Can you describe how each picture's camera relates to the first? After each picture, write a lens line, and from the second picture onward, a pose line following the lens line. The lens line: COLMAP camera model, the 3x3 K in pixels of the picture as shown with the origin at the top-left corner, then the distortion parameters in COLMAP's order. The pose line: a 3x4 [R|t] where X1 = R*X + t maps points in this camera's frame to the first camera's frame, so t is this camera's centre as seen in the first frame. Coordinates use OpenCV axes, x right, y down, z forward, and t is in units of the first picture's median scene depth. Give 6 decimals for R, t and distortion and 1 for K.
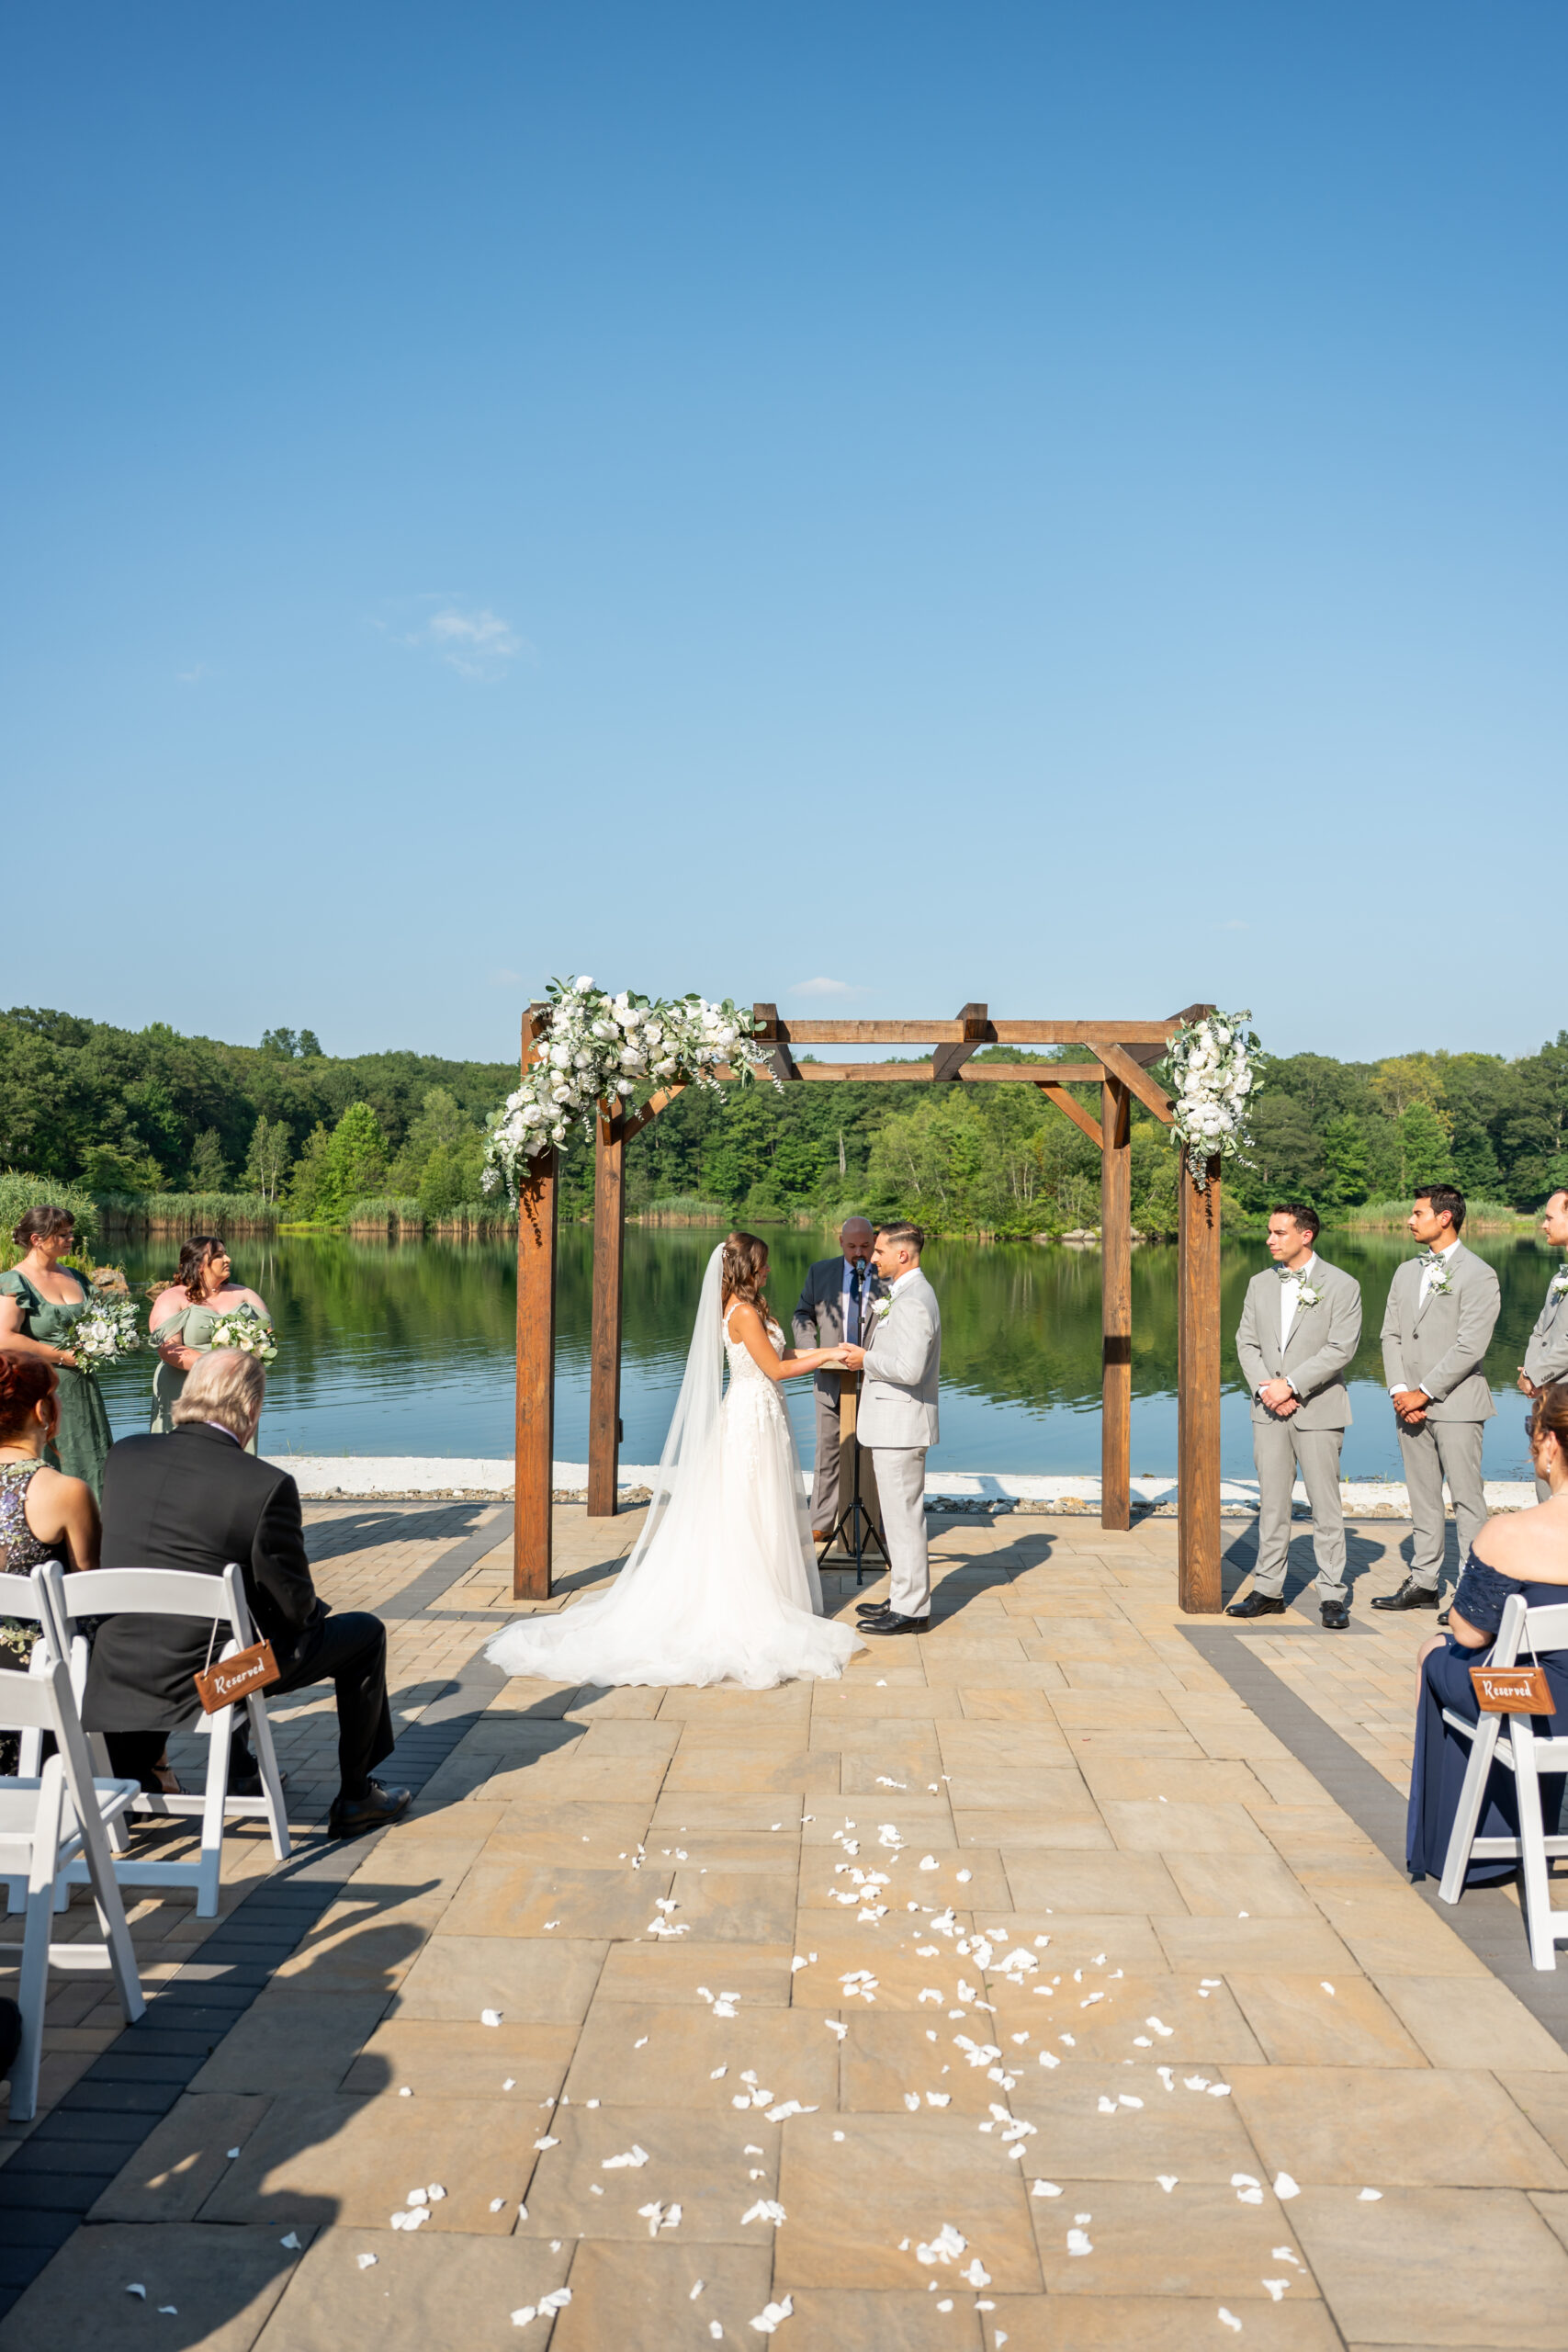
lens RADIAL K [[1614.0, 0, 784.0], [0, 1614.0, 1176.0], [0, 0, 1]] dist [-0.004039, -0.003900]
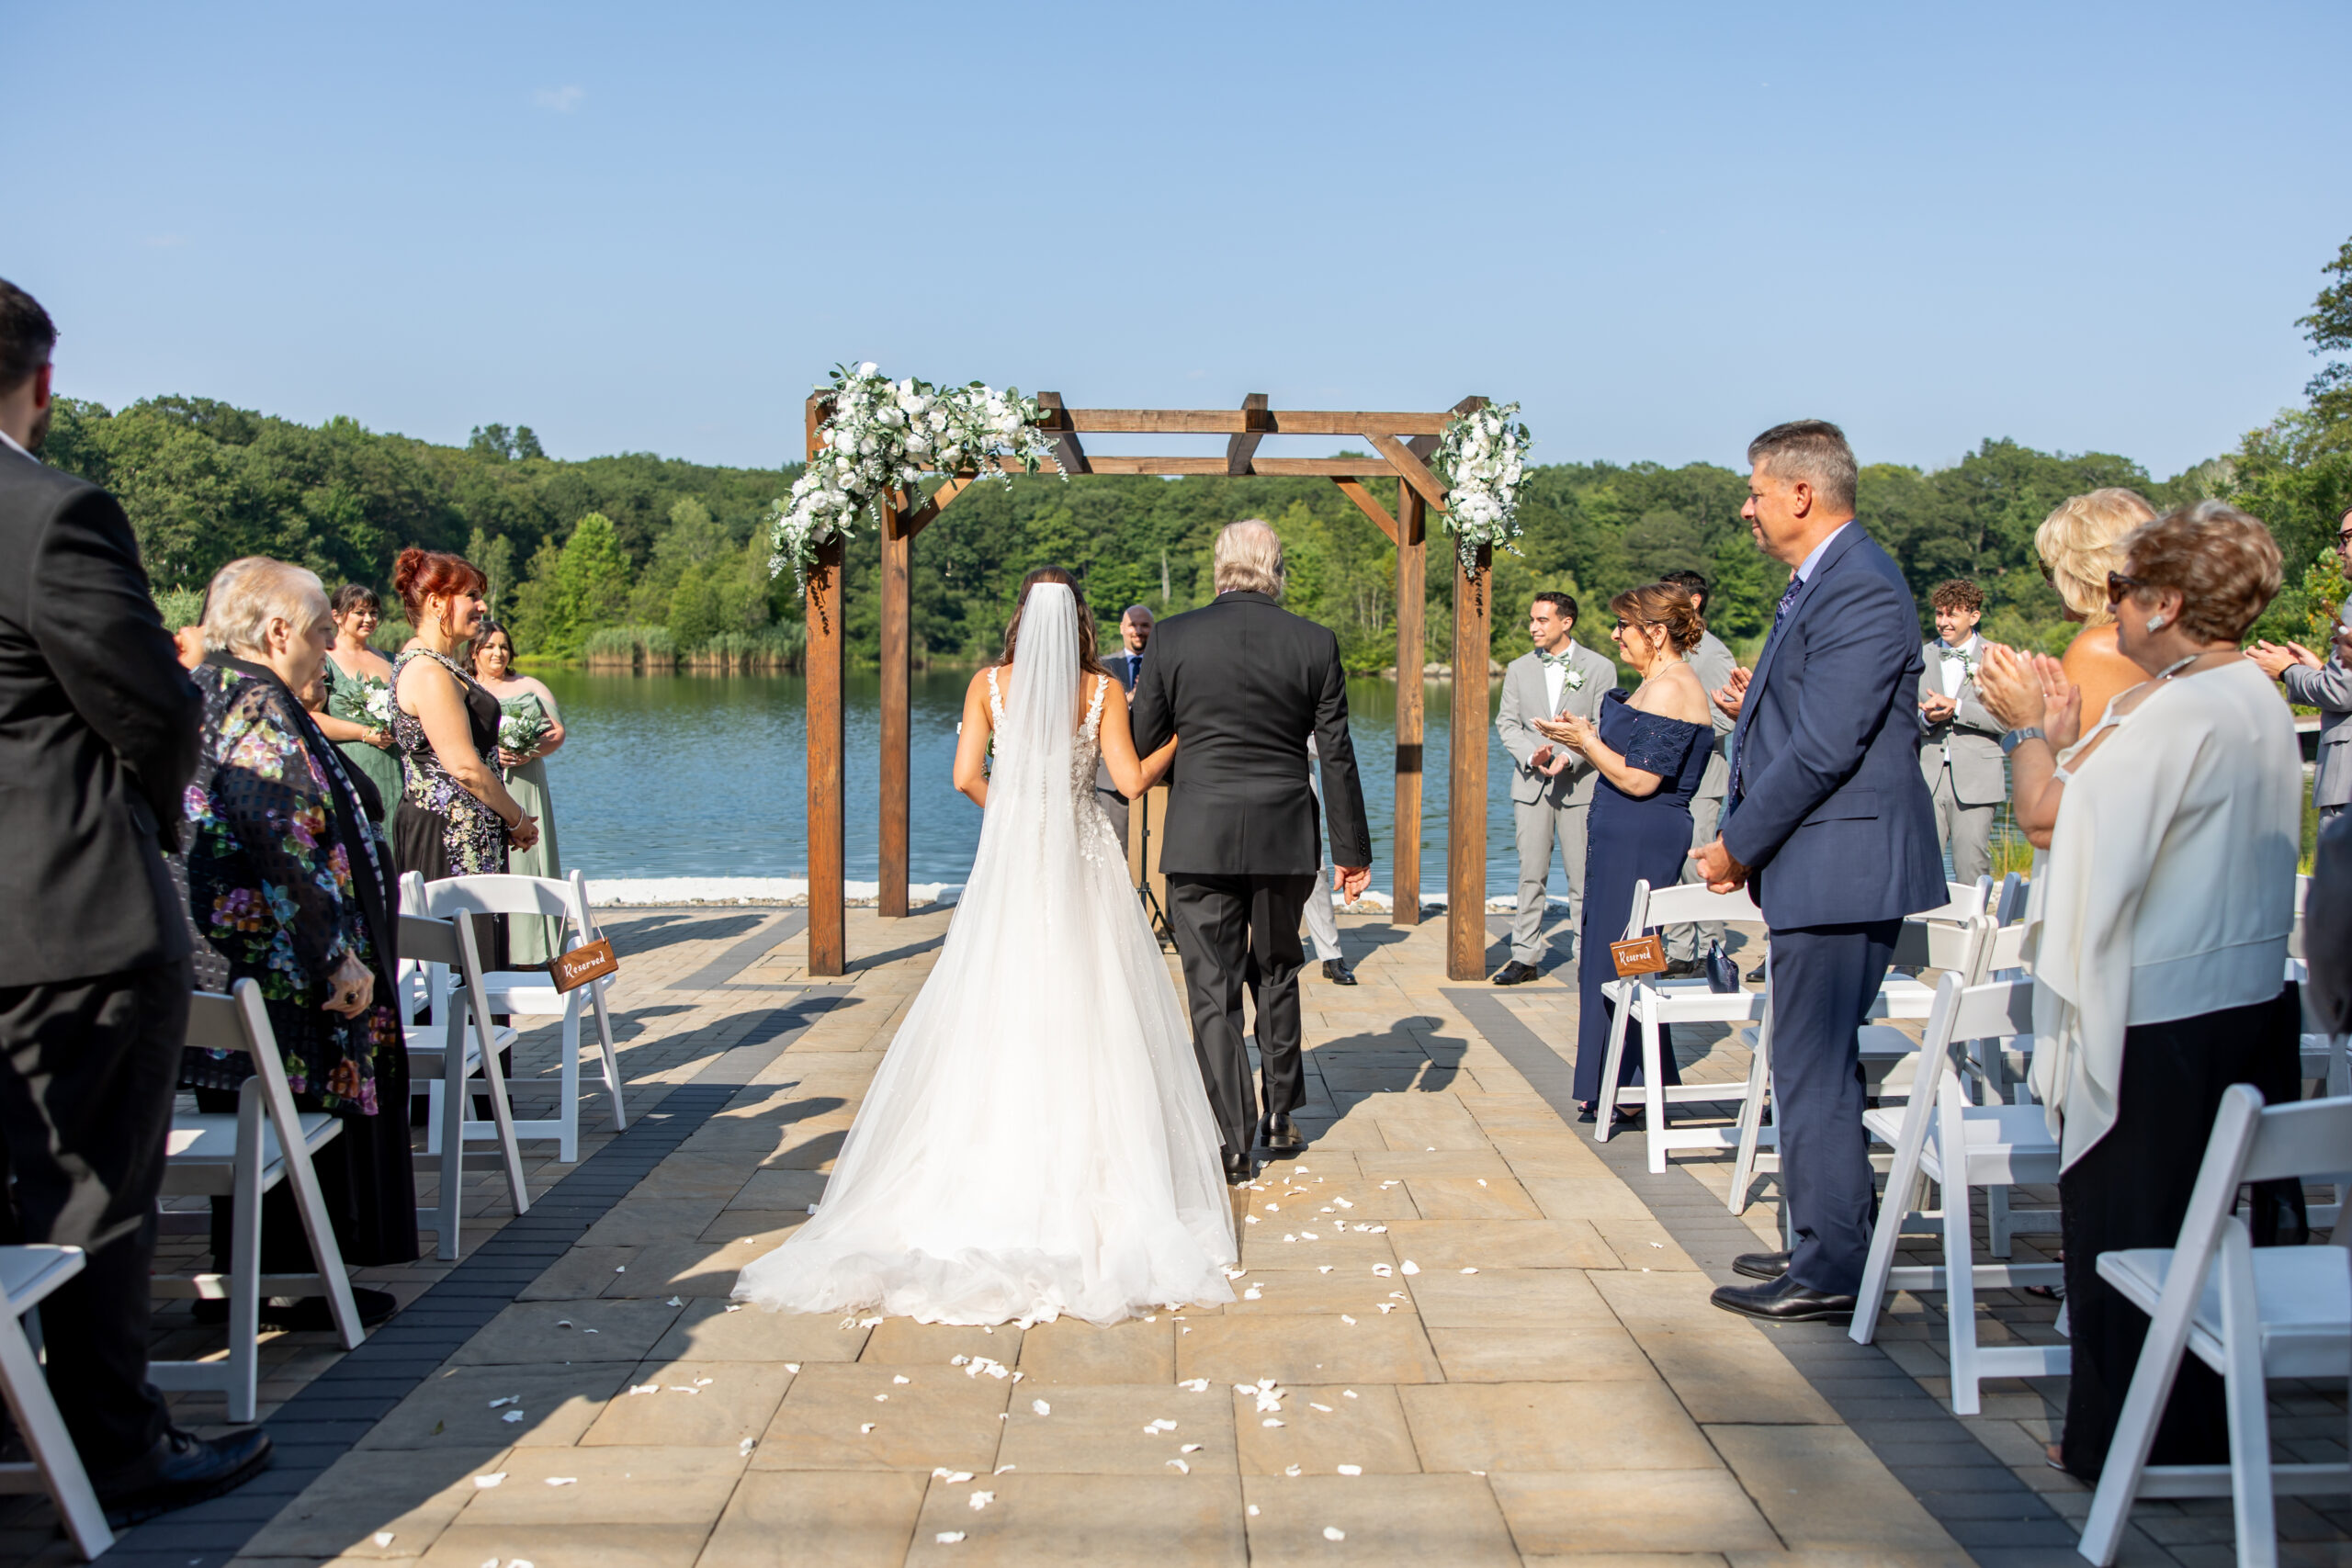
lens RADIAL K [[1867.2, 0, 1211.6], [0, 1867.2, 791.1], [0, 0, 1]] dist [0.006887, -0.007548]
pose [[0.998201, -0.003445, 0.059860, 0.014146], [-0.002540, 0.995022, 0.099619, 0.018961], [-0.059905, -0.099592, 0.993223, -0.144773]]
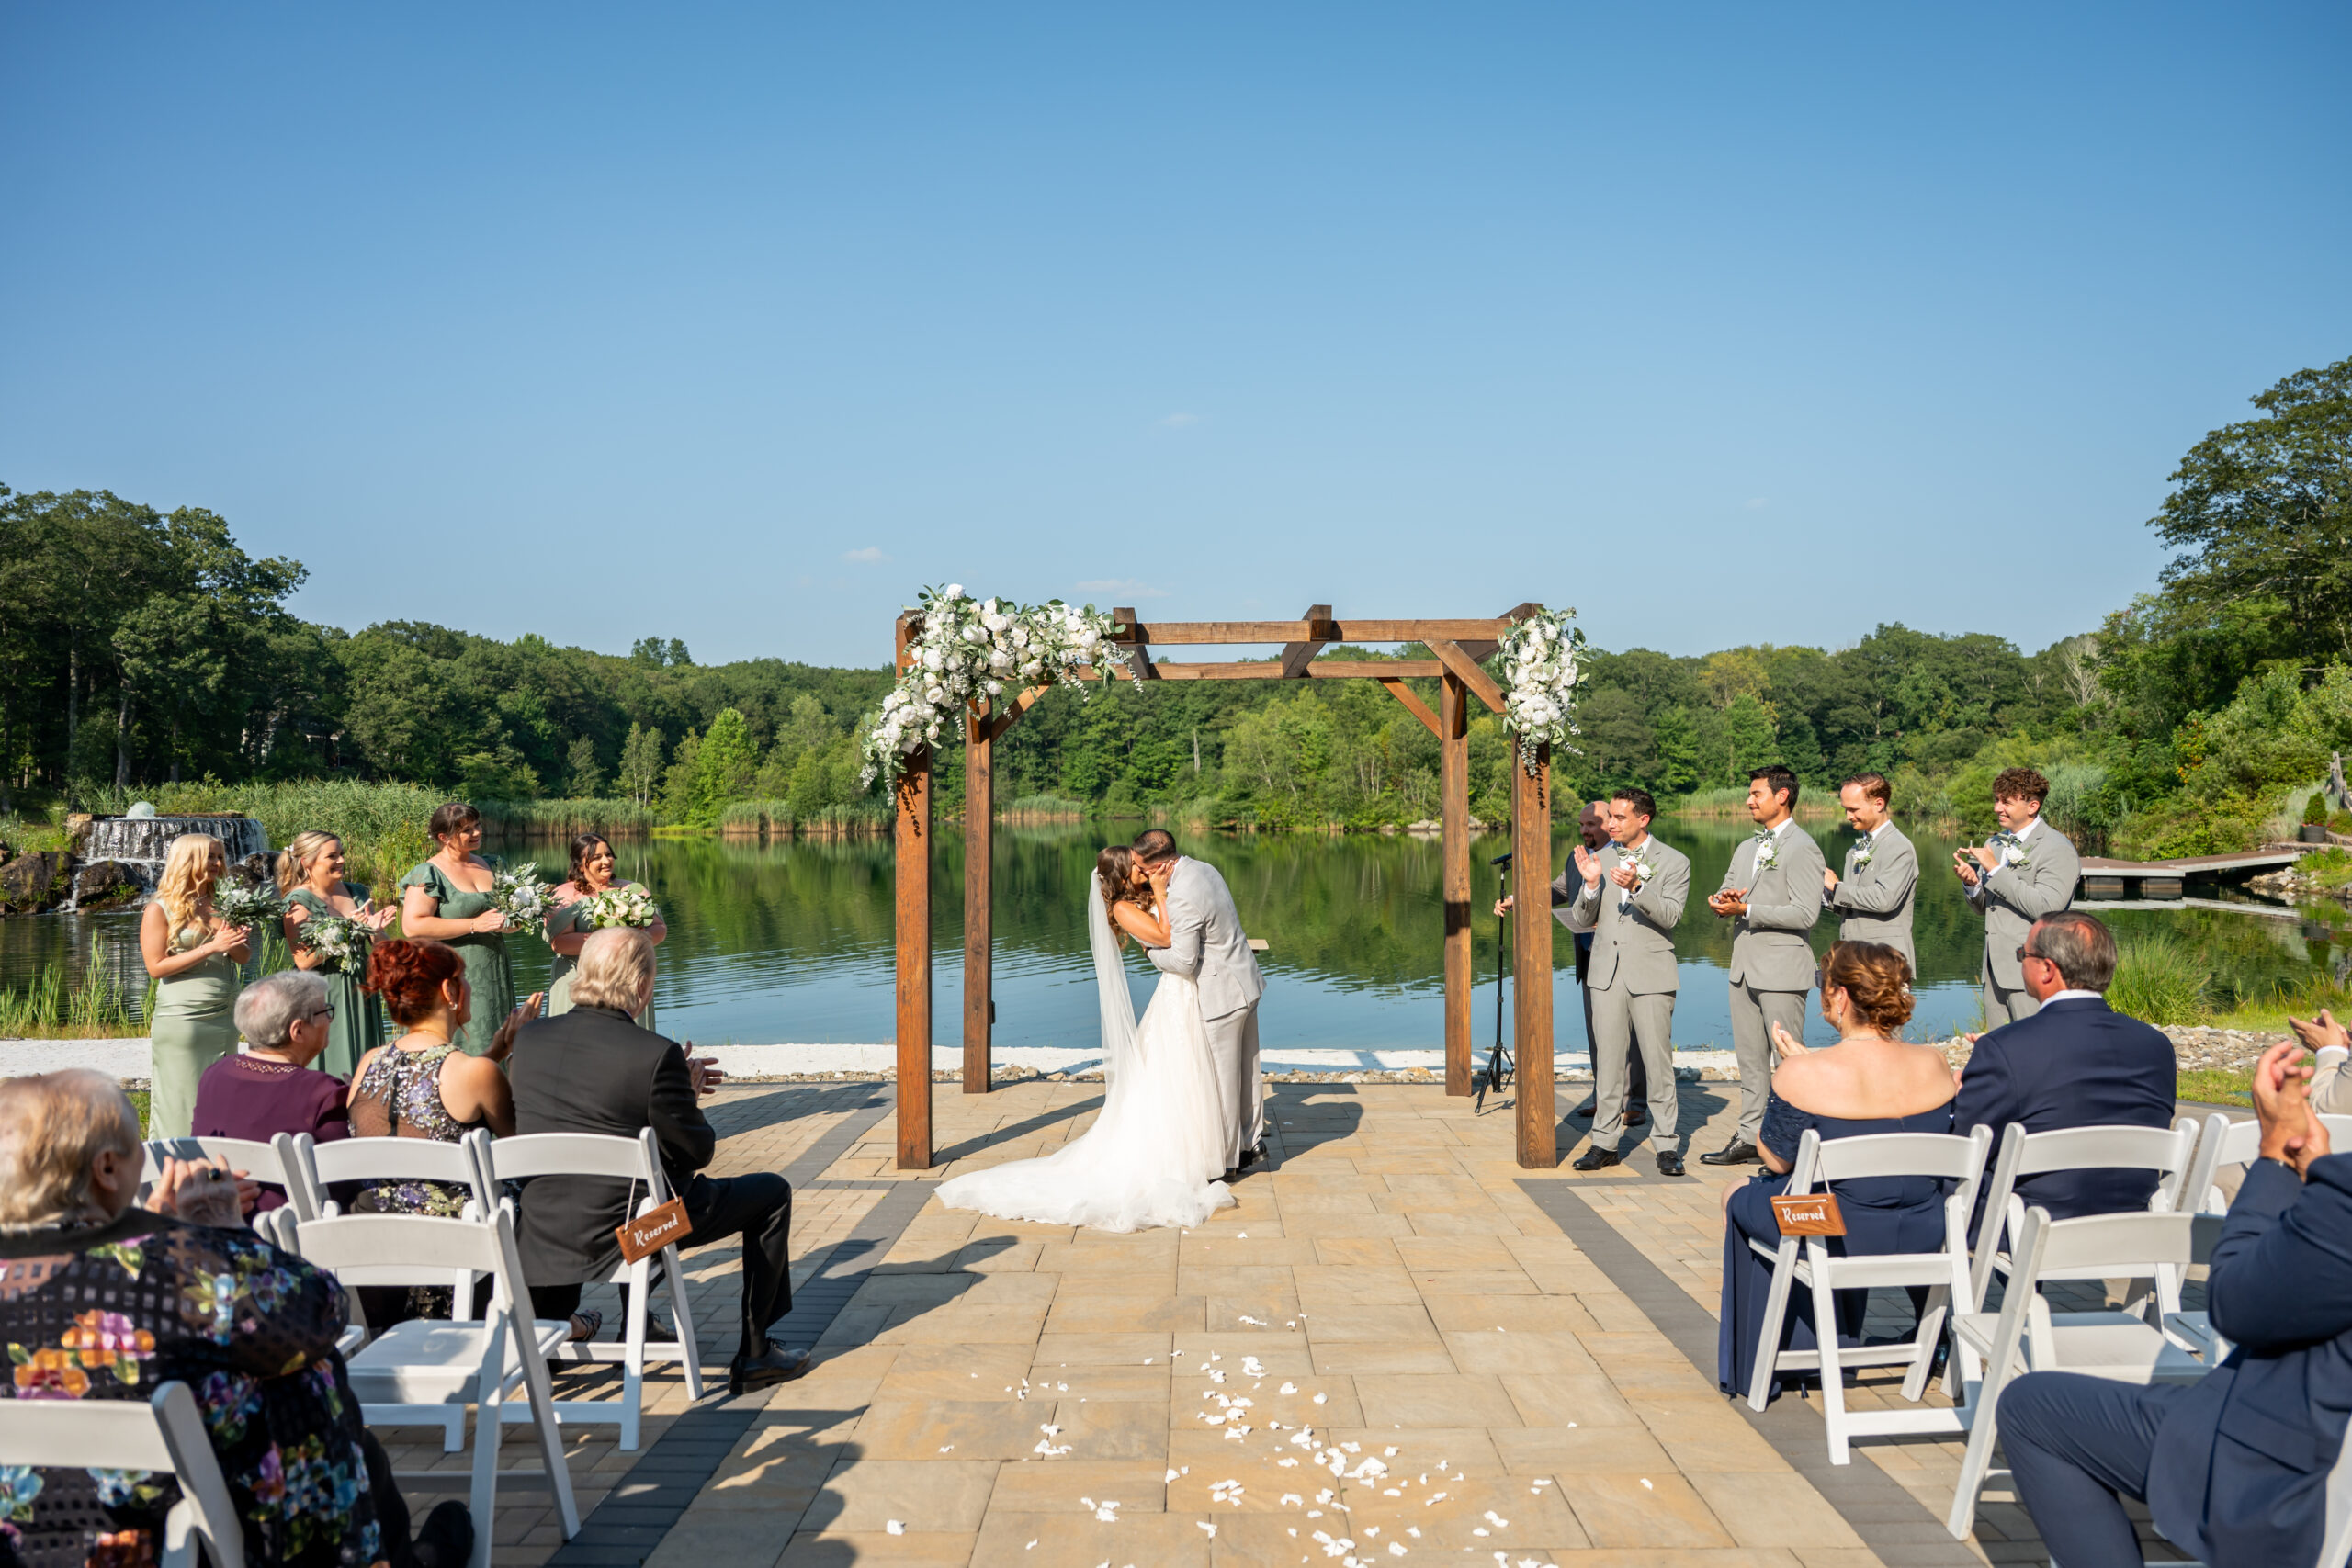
lens RADIAL K [[1552.6, 0, 1176.0], [0, 1552.6, 784.0], [0, 0, 1]] dist [-0.003301, 0.000147]
pose [[0.999630, -0.015387, 0.022439, -0.001728], [0.015233, 0.999859, 0.007011, 0.002464], [-0.022544, -0.006667, 0.999724, -0.022530]]
